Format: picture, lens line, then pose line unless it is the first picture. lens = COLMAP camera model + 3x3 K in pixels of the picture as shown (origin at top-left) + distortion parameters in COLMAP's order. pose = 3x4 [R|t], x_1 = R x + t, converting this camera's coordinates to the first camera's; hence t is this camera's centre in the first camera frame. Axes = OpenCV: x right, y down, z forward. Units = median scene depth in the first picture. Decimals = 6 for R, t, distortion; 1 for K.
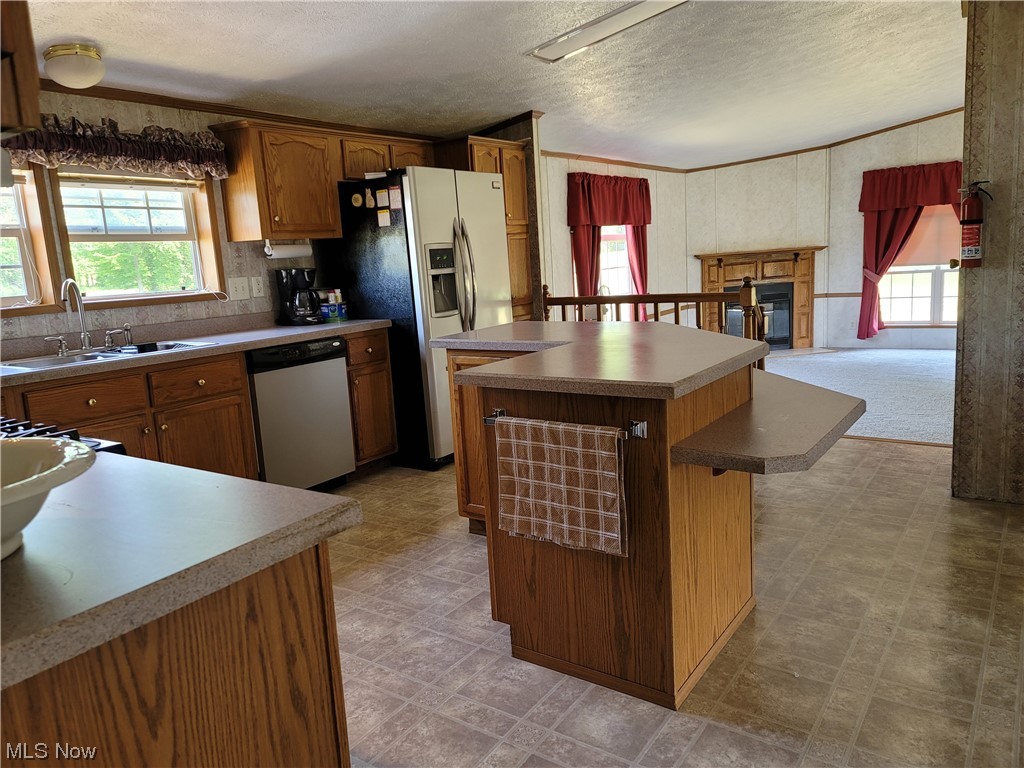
lens RADIAL K [[749.8, 0, 503.8], [0, 749.8, 386.5], [0, 0, 1]] dist [0.064120, -0.033128]
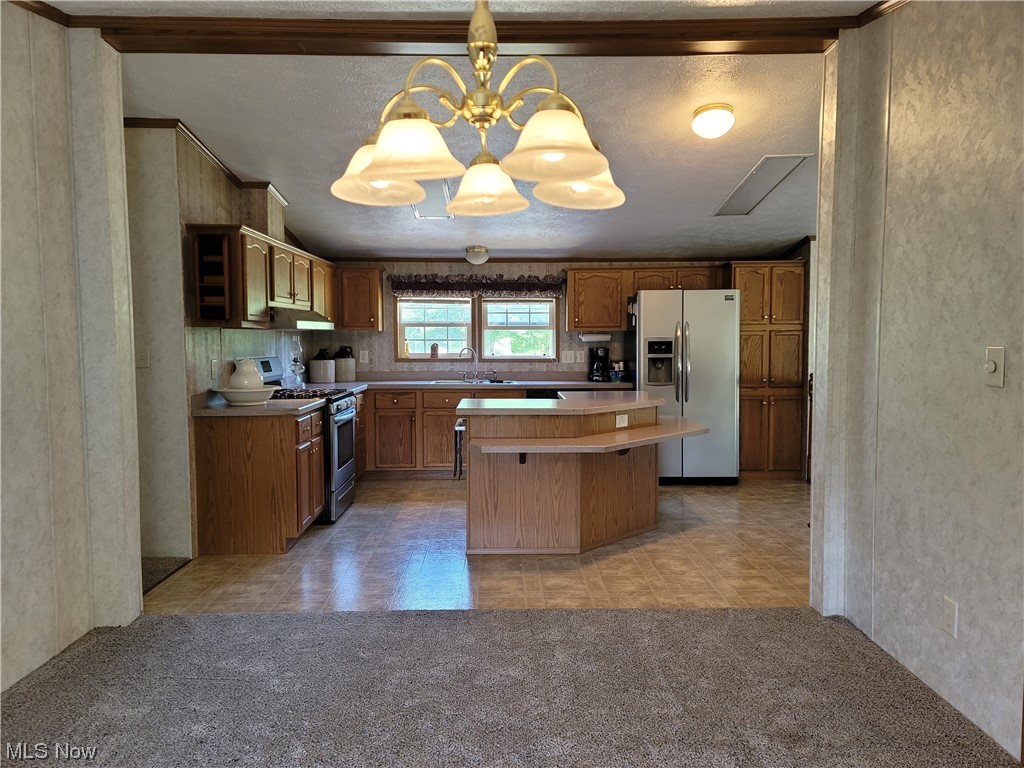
lens RADIAL K [[749.8, 0, 503.8], [0, 749.8, 386.5], [0, 0, 1]] dist [0.064120, -0.033128]
pose [[0.576741, 0.110267, -0.809451, 1.049596], [-0.172608, 0.984927, 0.011186, -0.058443], [0.798483, 0.133267, 0.587081, -0.151192]]
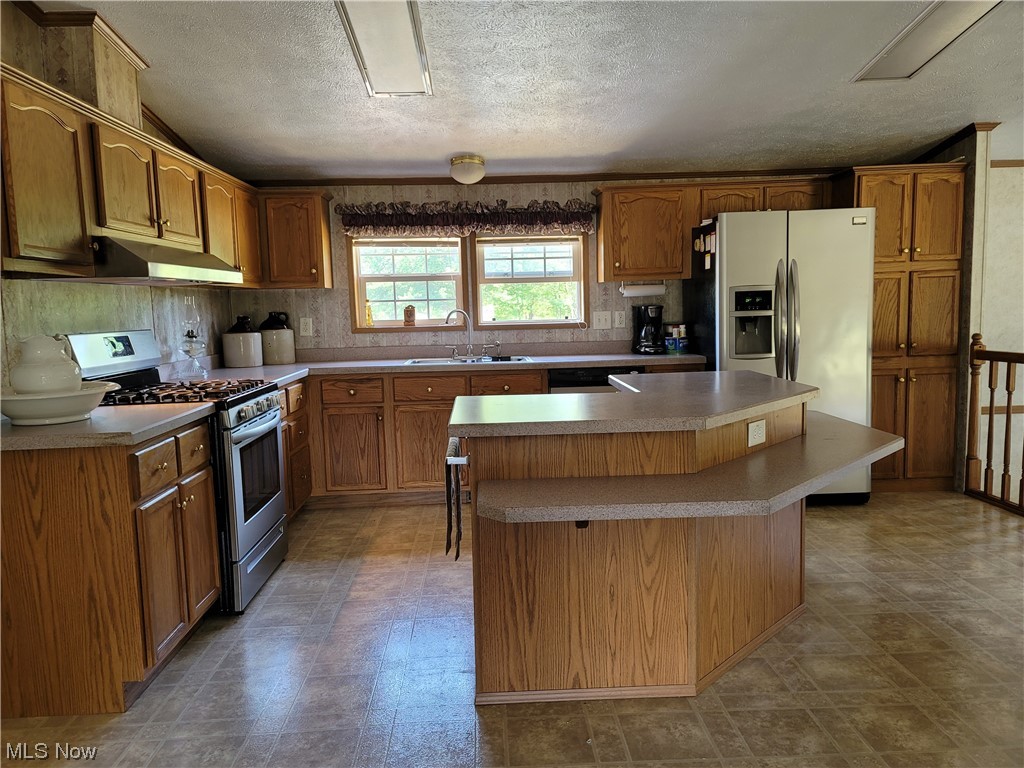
lens RADIAL K [[746.5, 0, 504.4], [0, 746.5, 394.5], [0, 0, 1]] dist [0.083195, -0.077407]
pose [[0.598648, 0.137167, -0.789180, 0.564162], [-0.147021, 0.987307, 0.060077, -0.062976], [0.787404, 0.080061, 0.611216, 0.146578]]
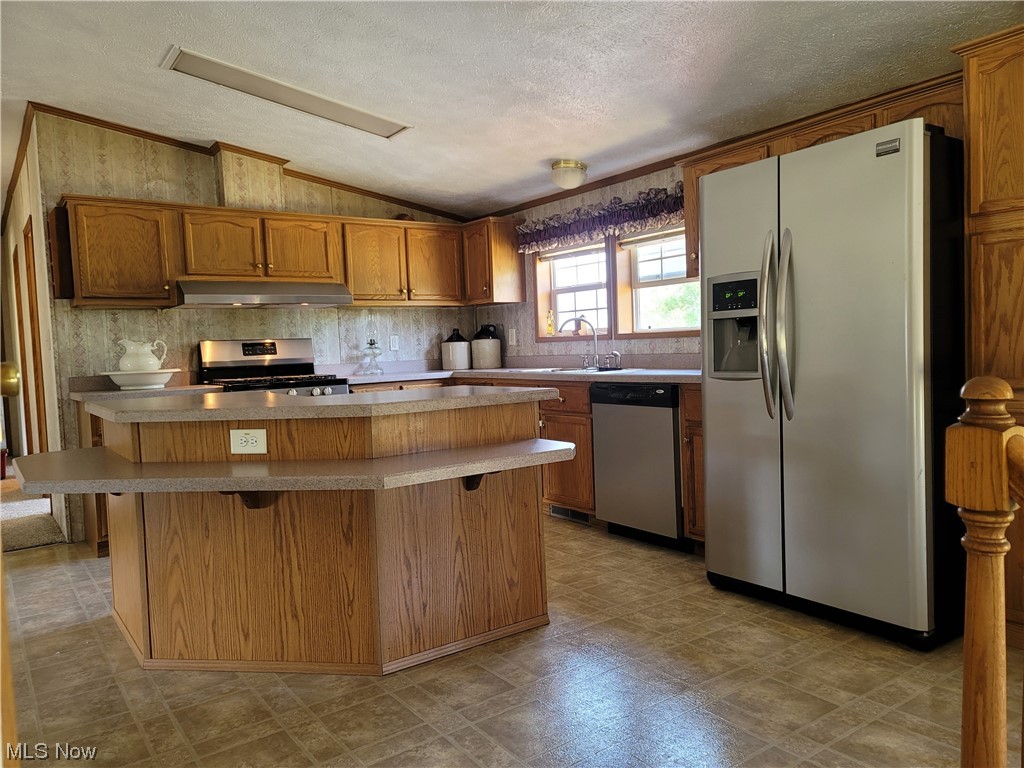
lens RADIAL K [[749.8, 0, 503.8], [0, 749.8, 386.5], [0, 0, 1]] dist [0.064120, -0.033128]
pose [[-0.338242, 0.122164, -0.933096, 0.694289], [-0.105265, 0.980404, 0.166516, -0.194530], [0.935153, 0.154545, -0.318754, 1.108936]]
